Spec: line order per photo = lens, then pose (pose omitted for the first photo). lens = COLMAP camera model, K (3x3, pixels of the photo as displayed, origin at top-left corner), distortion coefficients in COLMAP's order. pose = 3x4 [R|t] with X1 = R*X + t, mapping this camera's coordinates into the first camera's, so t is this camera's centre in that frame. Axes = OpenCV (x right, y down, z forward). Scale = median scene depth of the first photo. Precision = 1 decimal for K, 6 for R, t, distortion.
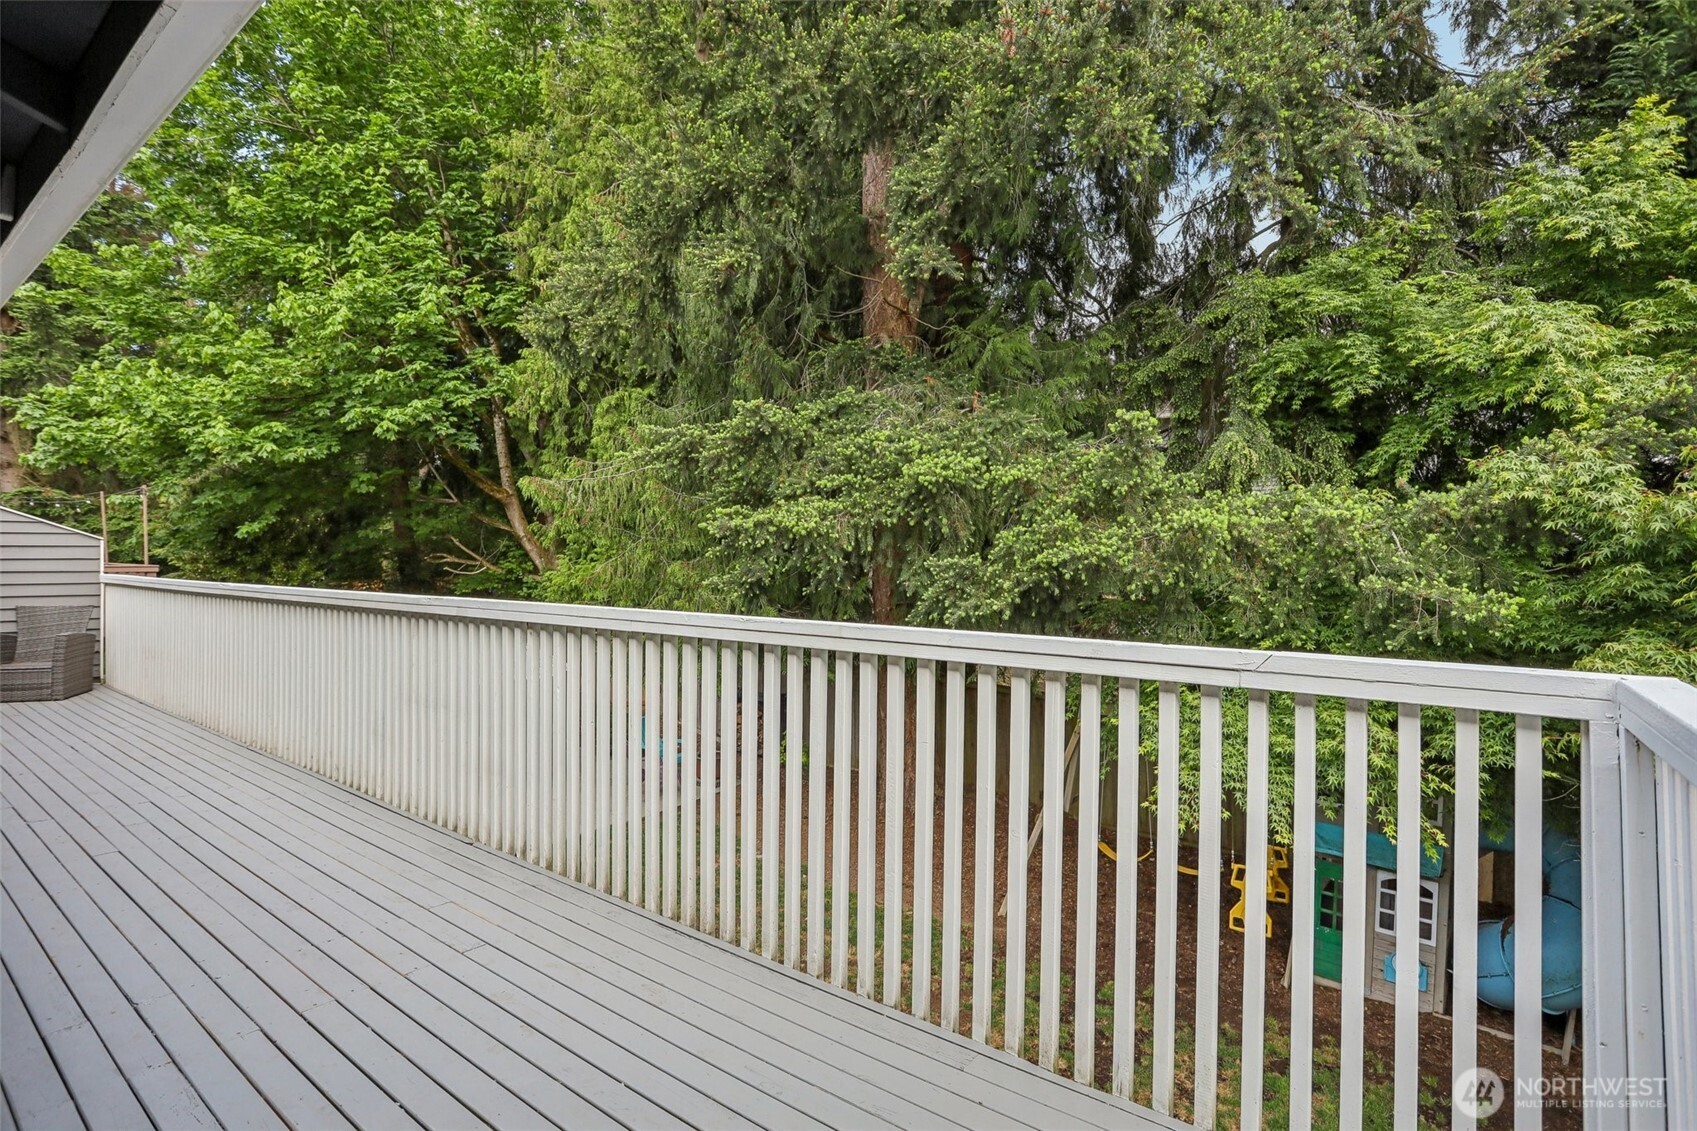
lens RADIAL K [[832.5, 0, 843.1], [0, 832.5, 548.2], [0, 0, 1]] dist [-0.044187, 0.009932]
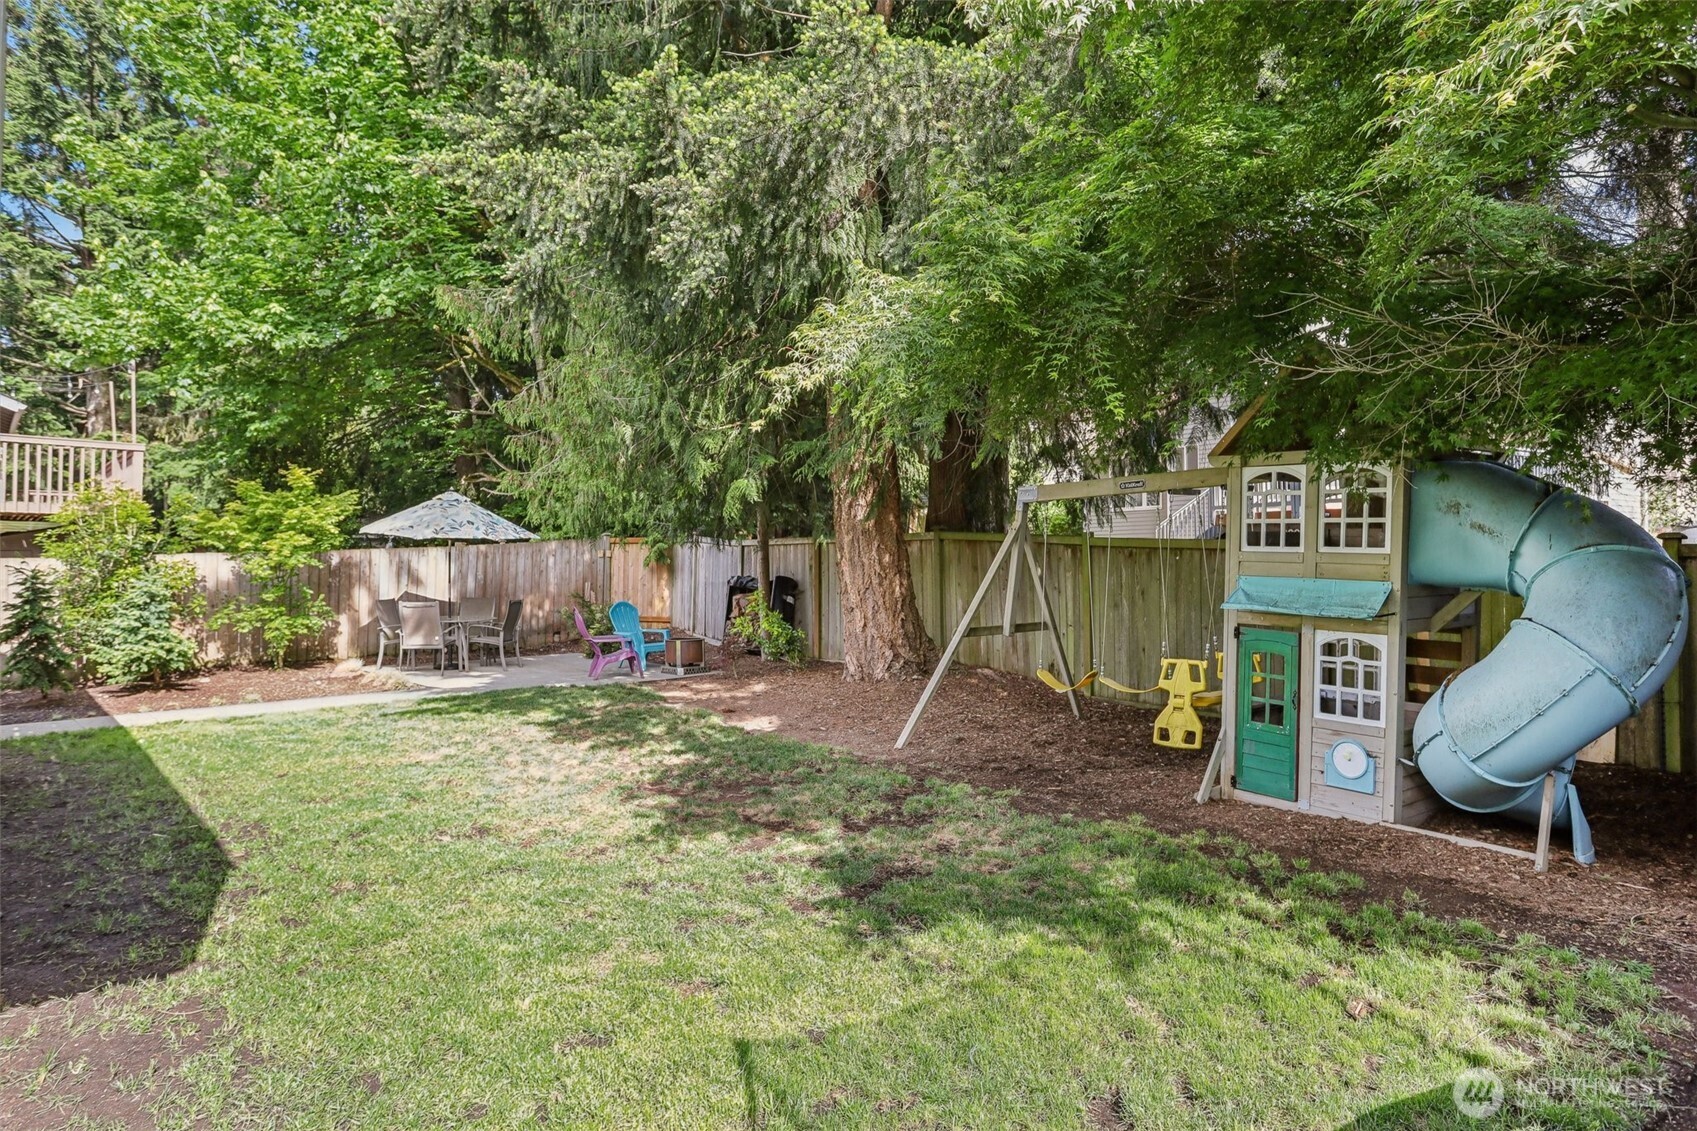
lens RADIAL K [[1018.7, 0, 855.7], [0, 1018.7, 568.7], [0, 0, 1]] dist [-0.037868, 0.002949]
pose [[0.979894, 0.001950, -0.199508, 0.162242], [-0.000198, 0.999961, 0.008802, 0.123322], [0.199518, -0.008585, 0.979857, 0.012334]]
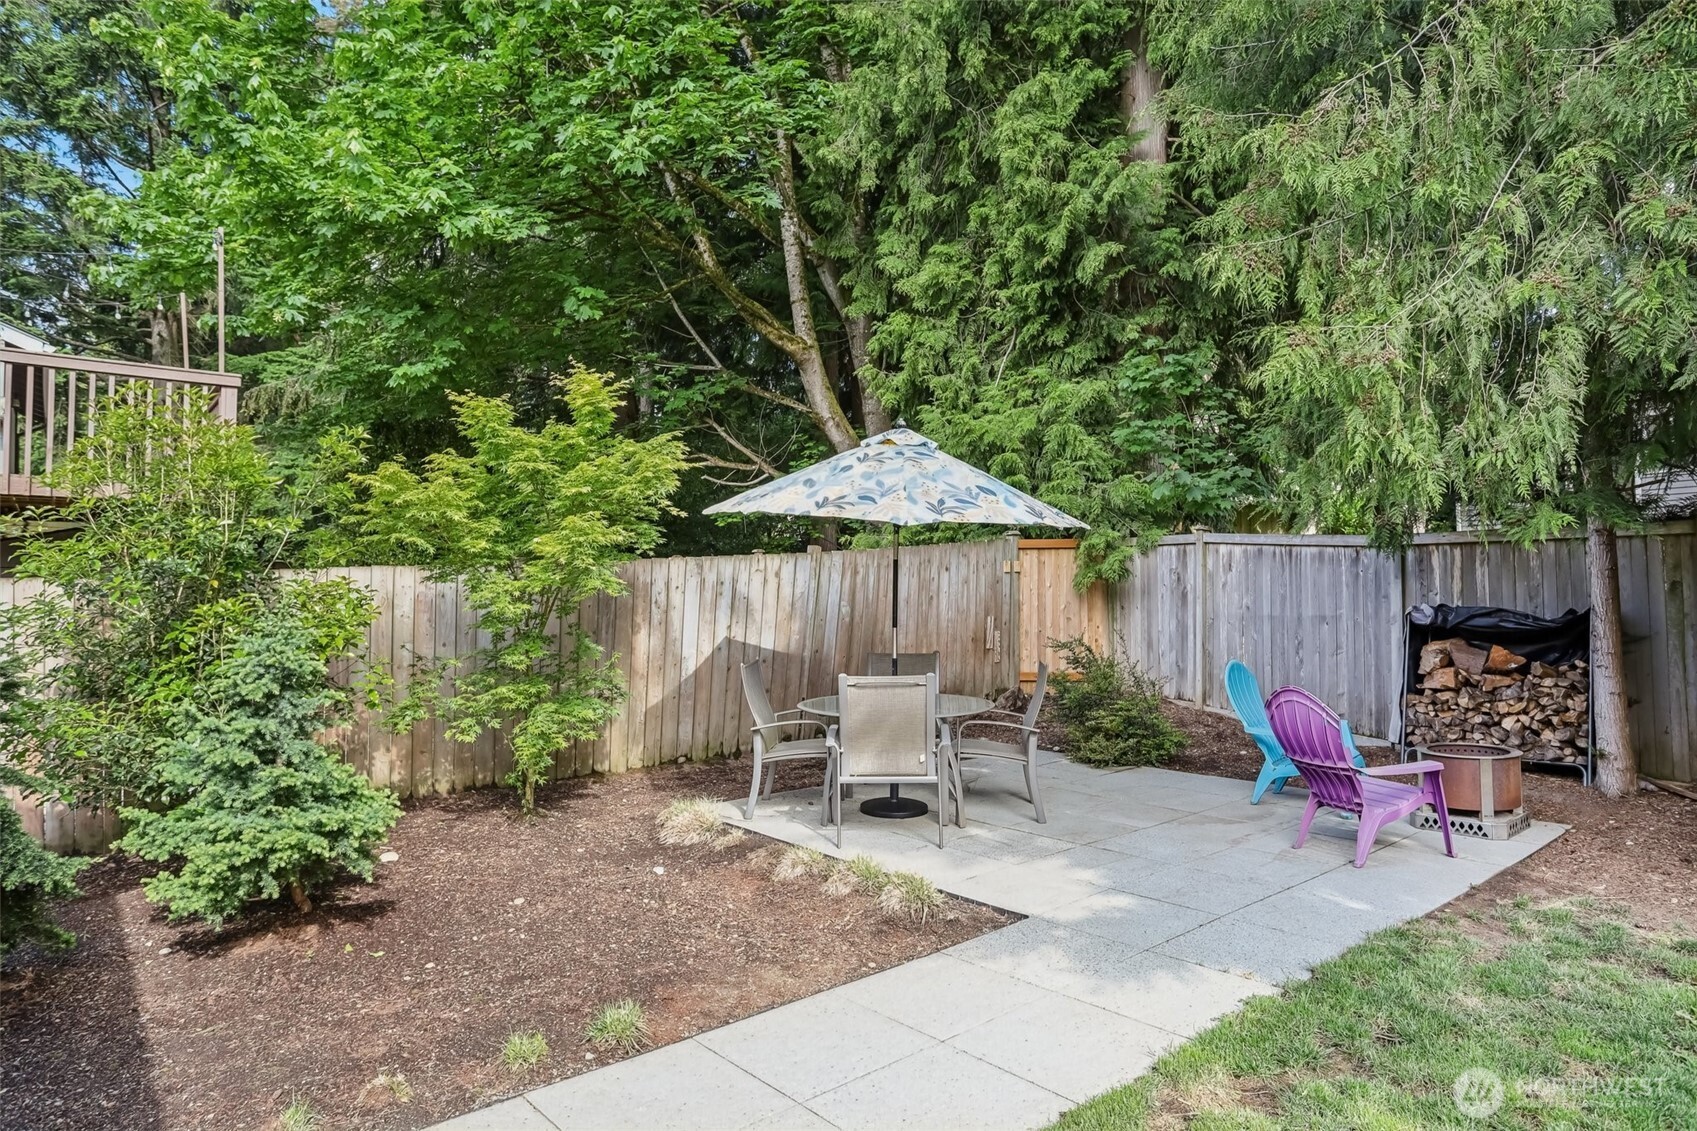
lens RADIAL K [[1018.7, 0, 840.2], [0, 1018.7, 572.2], [0, 0, 1]] dist [-0.037868, 0.002949]
pose [[0.966010, -0.009075, -0.258347, -0.234550], [0.007196, 0.999940, -0.008218, 0.124671], [0.258406, 0.006079, 0.966017, 0.367809]]
